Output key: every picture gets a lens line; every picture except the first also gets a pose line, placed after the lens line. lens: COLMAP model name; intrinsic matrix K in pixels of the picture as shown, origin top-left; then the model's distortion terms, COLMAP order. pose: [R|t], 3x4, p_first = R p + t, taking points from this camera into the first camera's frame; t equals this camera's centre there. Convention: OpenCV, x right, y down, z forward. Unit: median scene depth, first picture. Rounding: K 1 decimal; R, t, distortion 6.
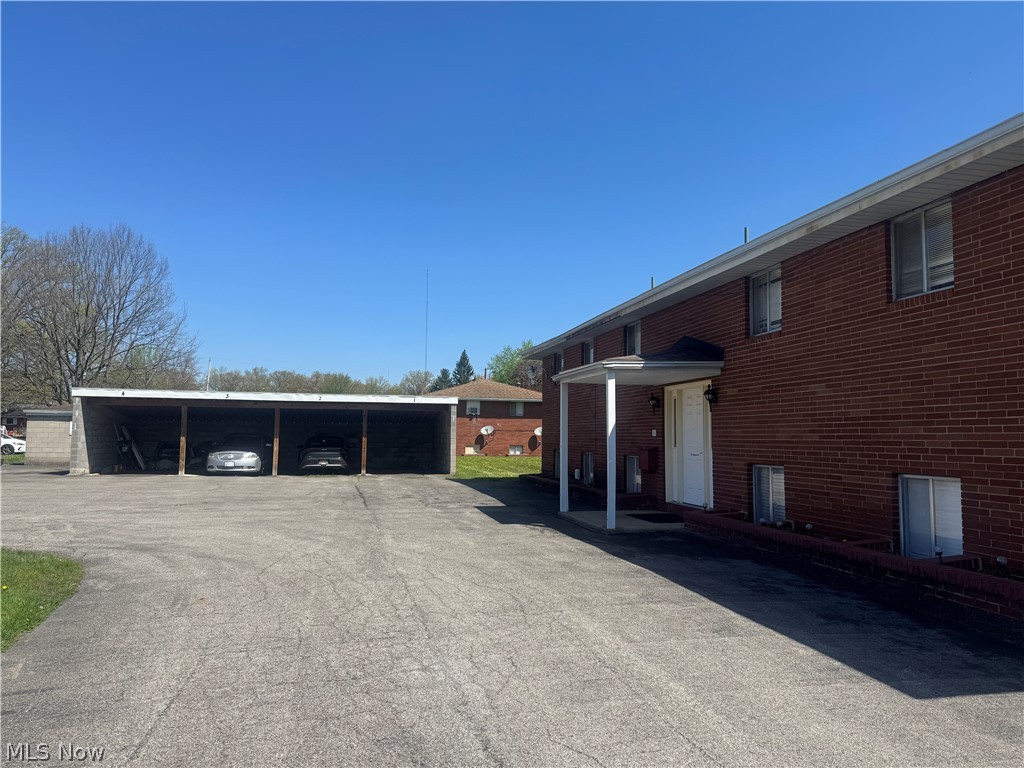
lens RADIAL K [[724.8, 0, 512.0], [0, 724.8, 384.0], [0, 0, 1]] dist [0.126291, -0.165244]
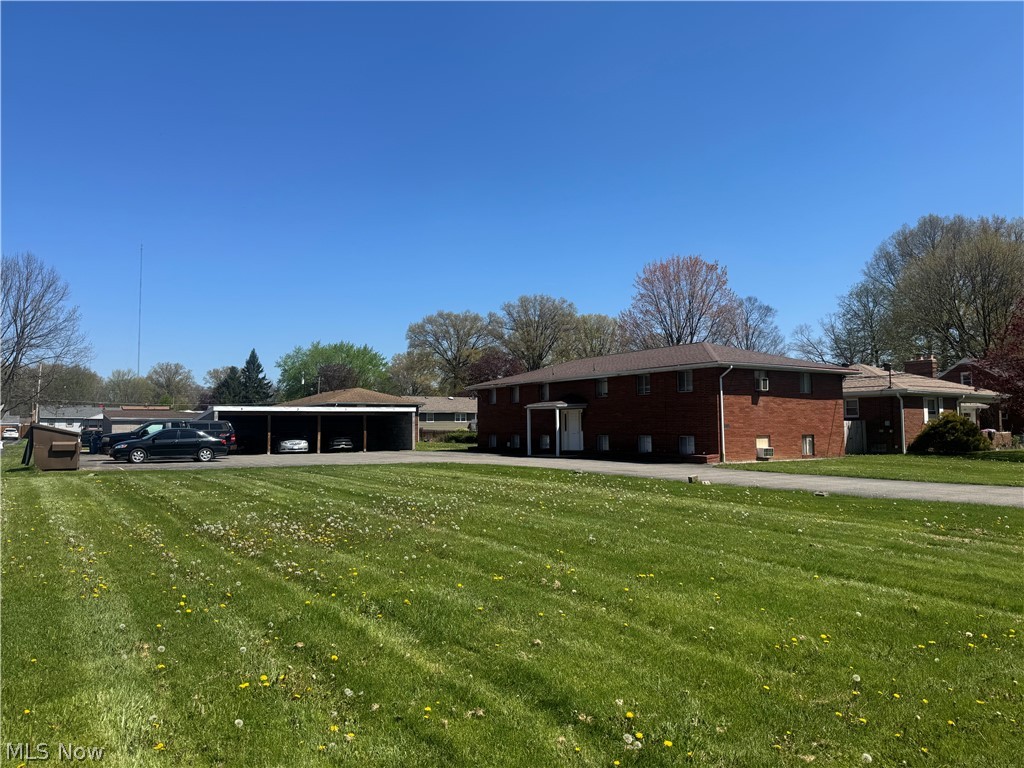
lens RADIAL K [[724.8, 0, 512.0], [0, 724.8, 384.0], [0, 0, 1]] dist [0.126291, -0.165244]
pose [[0.938593, 0.002942, 0.345013, -1.298774], [-0.007571, 0.999898, 0.012071, -0.178603], [-0.344943, -0.013942, 0.938520, -2.158933]]
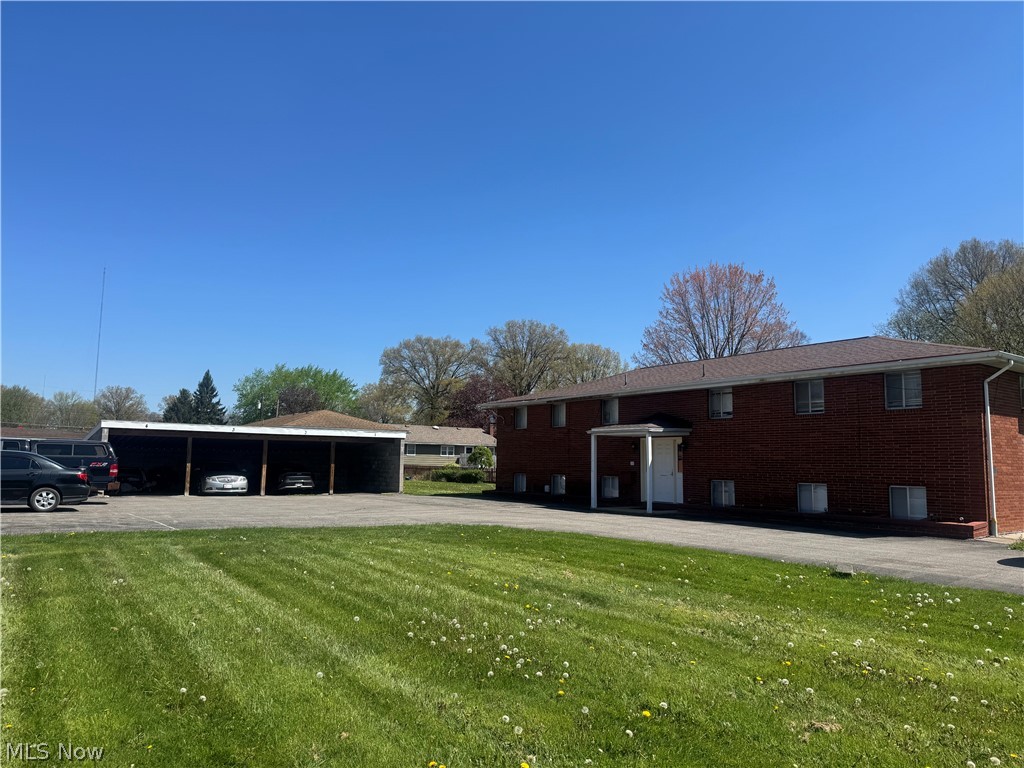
lens RADIAL K [[724.2, 0, 528.4], [0, 724.2, 390.9], [0, 0, 1]] dist [0.053985, -0.007106]
pose [[0.913694, 0.043648, 0.404052, -1.094611], [-0.034099, 0.998944, -0.030803, -0.068036], [-0.404970, 0.014366, 0.914217, -0.753611]]
